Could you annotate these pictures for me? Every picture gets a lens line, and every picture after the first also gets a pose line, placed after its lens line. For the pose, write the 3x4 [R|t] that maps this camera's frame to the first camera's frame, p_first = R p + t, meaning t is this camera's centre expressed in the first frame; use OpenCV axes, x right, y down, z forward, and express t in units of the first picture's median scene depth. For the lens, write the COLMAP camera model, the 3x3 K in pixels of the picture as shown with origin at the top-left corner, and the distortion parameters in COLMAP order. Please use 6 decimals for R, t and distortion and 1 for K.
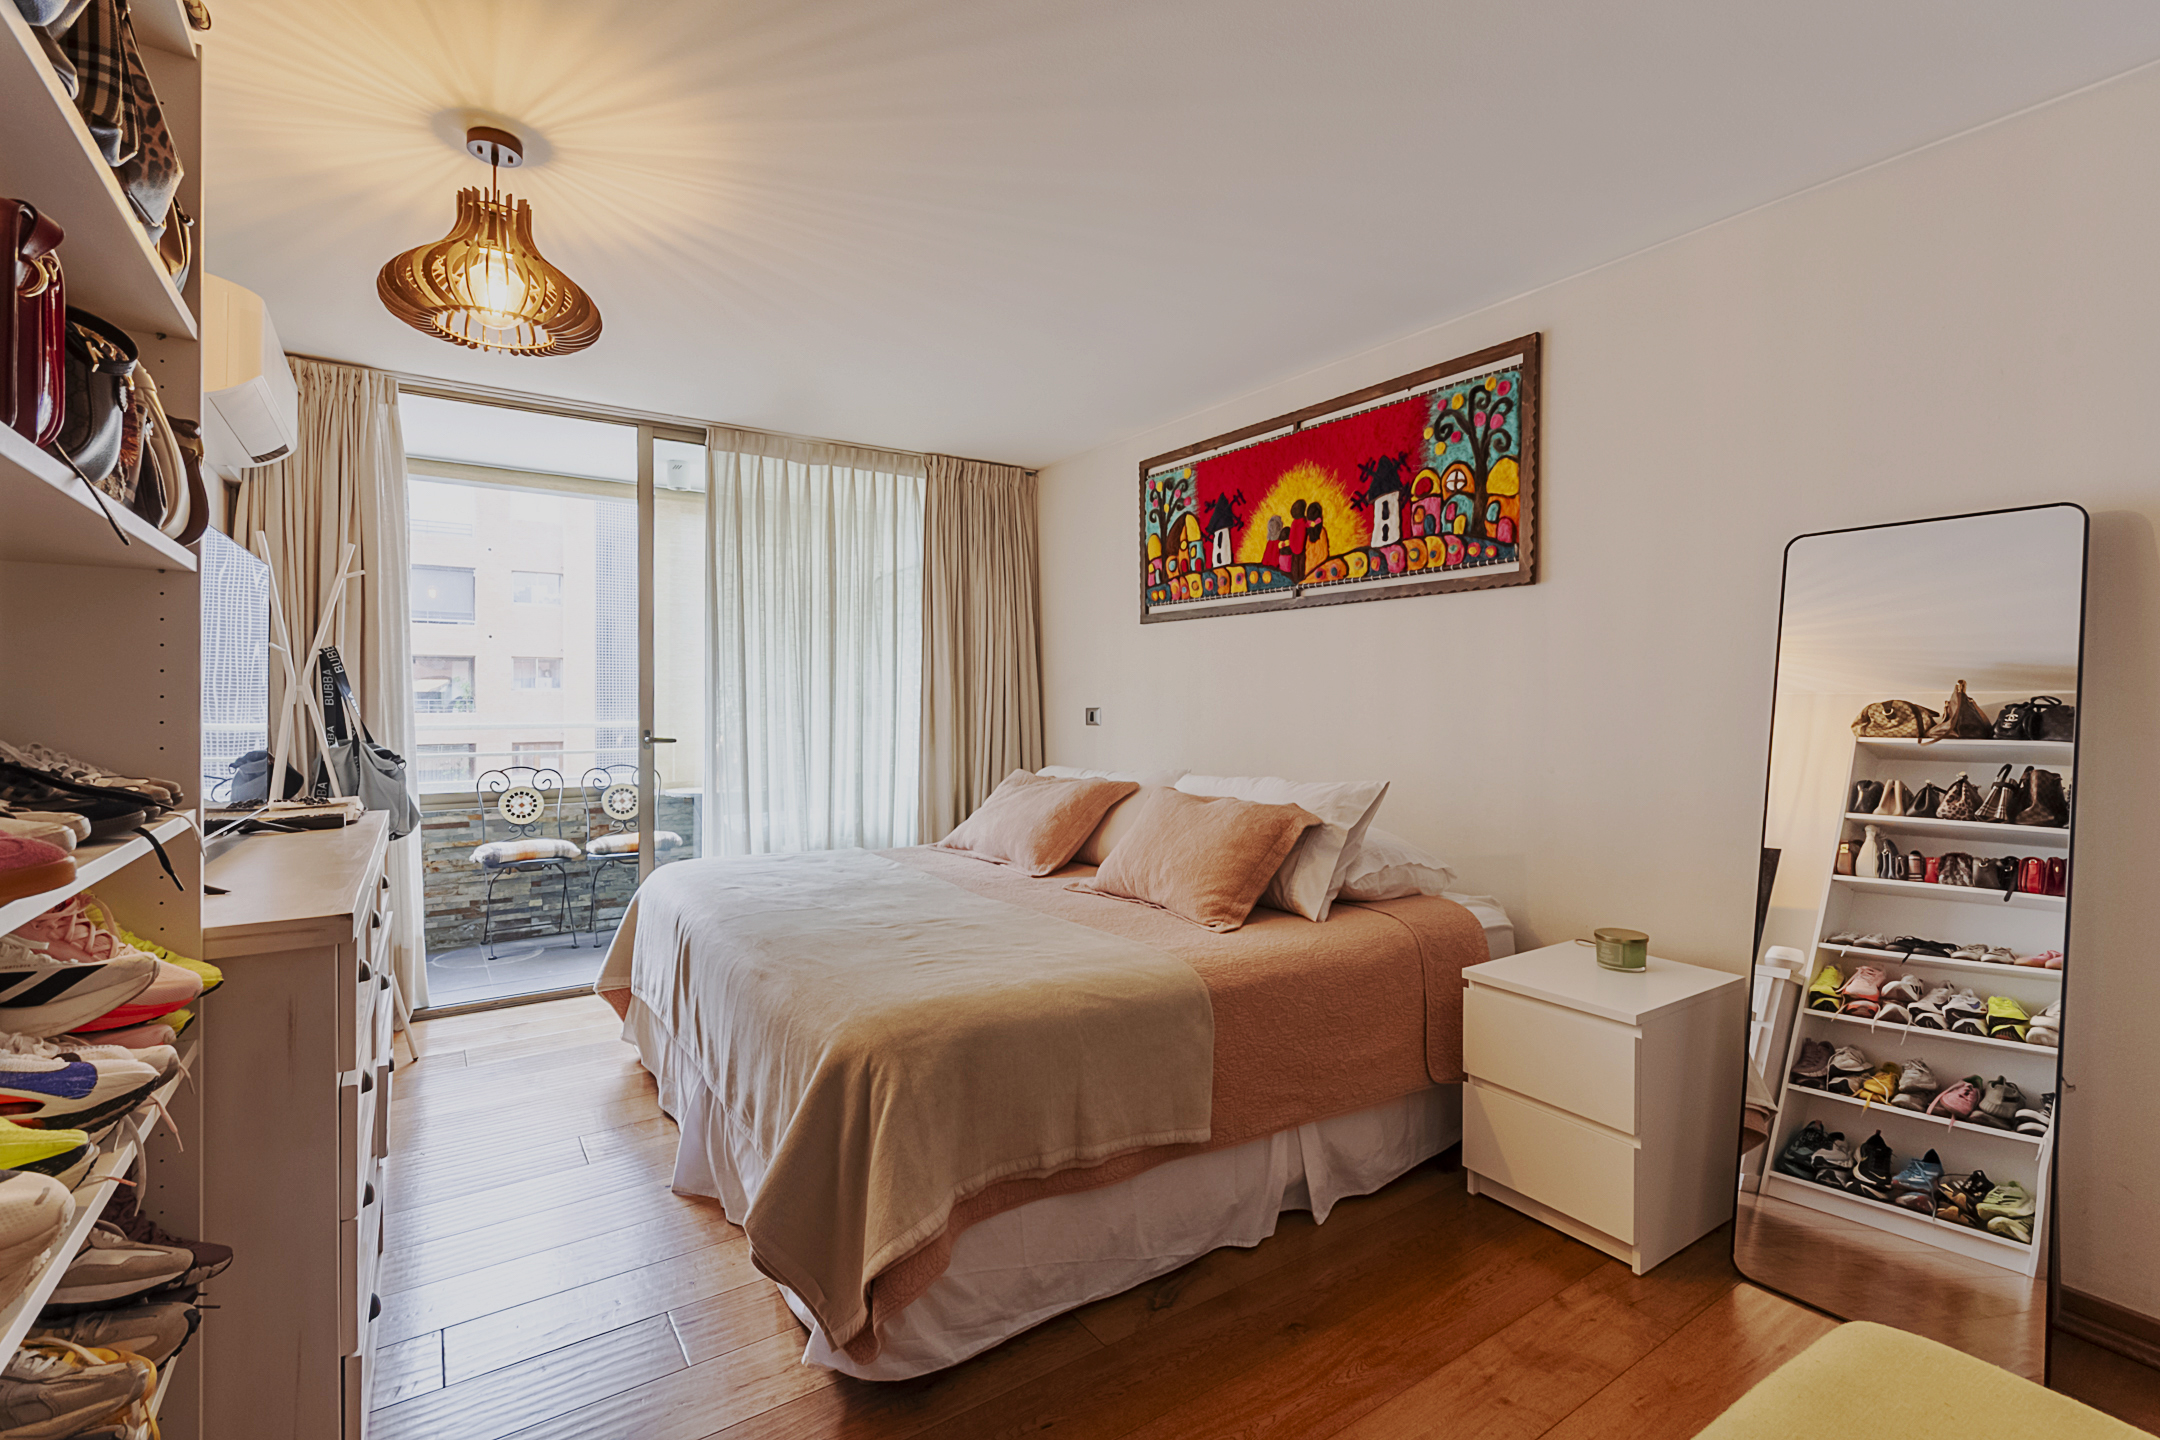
lens RADIAL K [[971.0, 0, 1076.6], [0, 971.0, 713.9], [0, 0, 1]] dist [-0.000511, 0.000169]
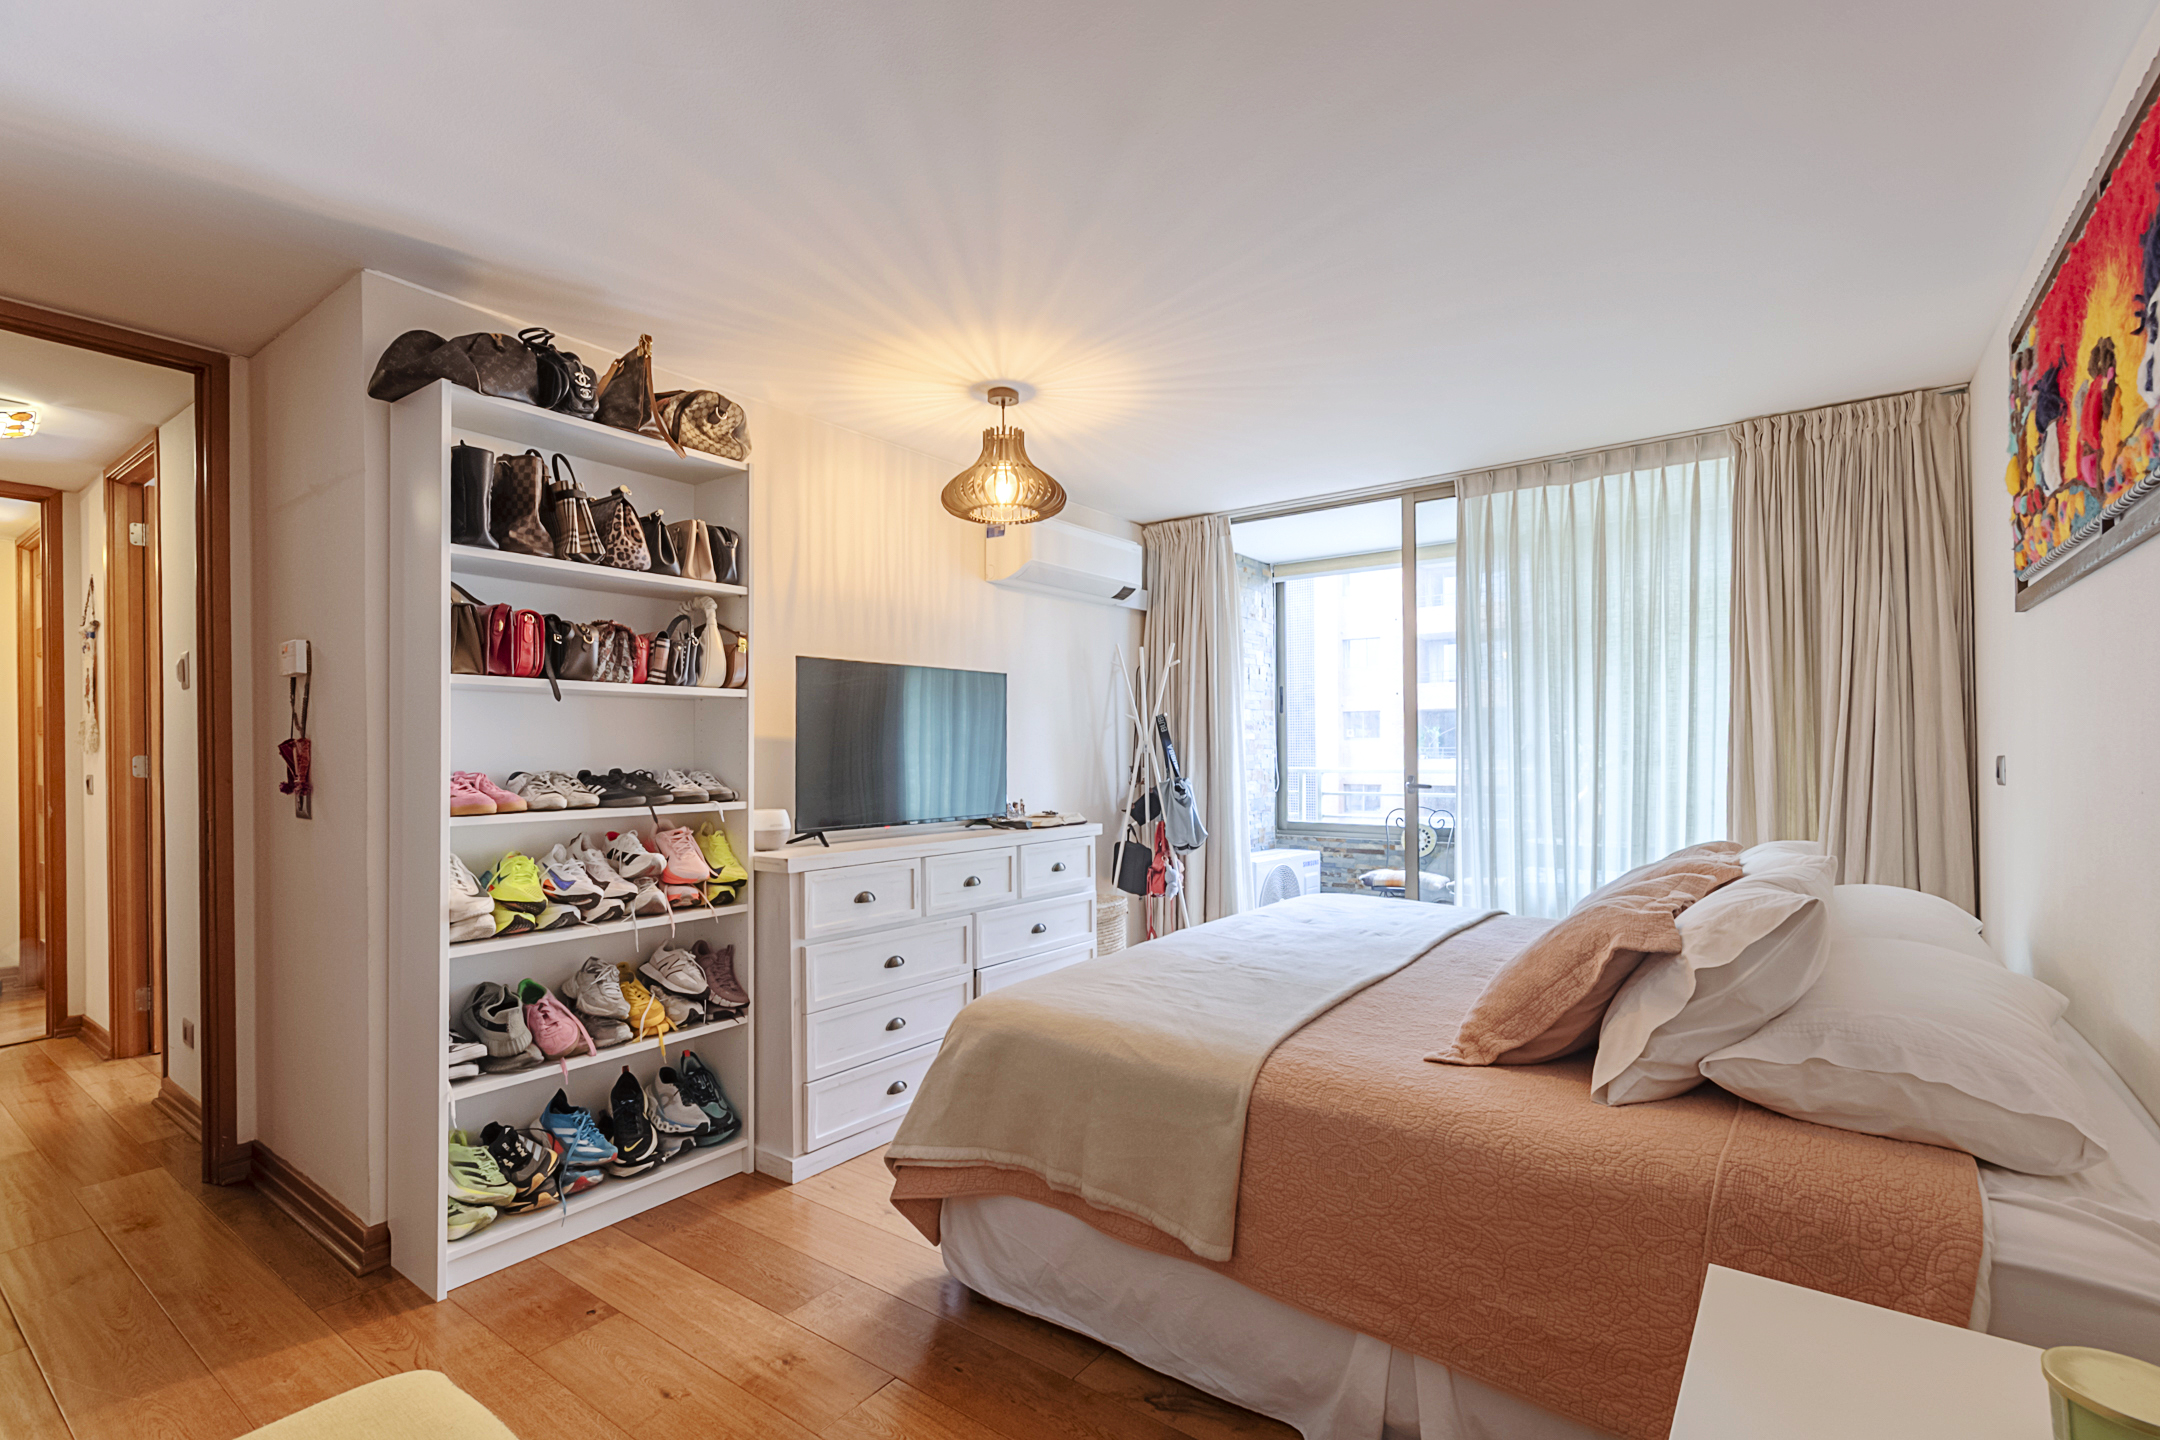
lens RADIAL K [[971.0, 0, 1080.0], [0, 971.0, 753.2], [0, 0, 1]] dist [-0.000511, 0.000169]
pose [[0.334037, -0.001580, -0.942559, 0.666286], [-0.003468, 0.999990, -0.002905, -0.006204], [0.942553, 0.004239, 0.334028, 0.438752]]
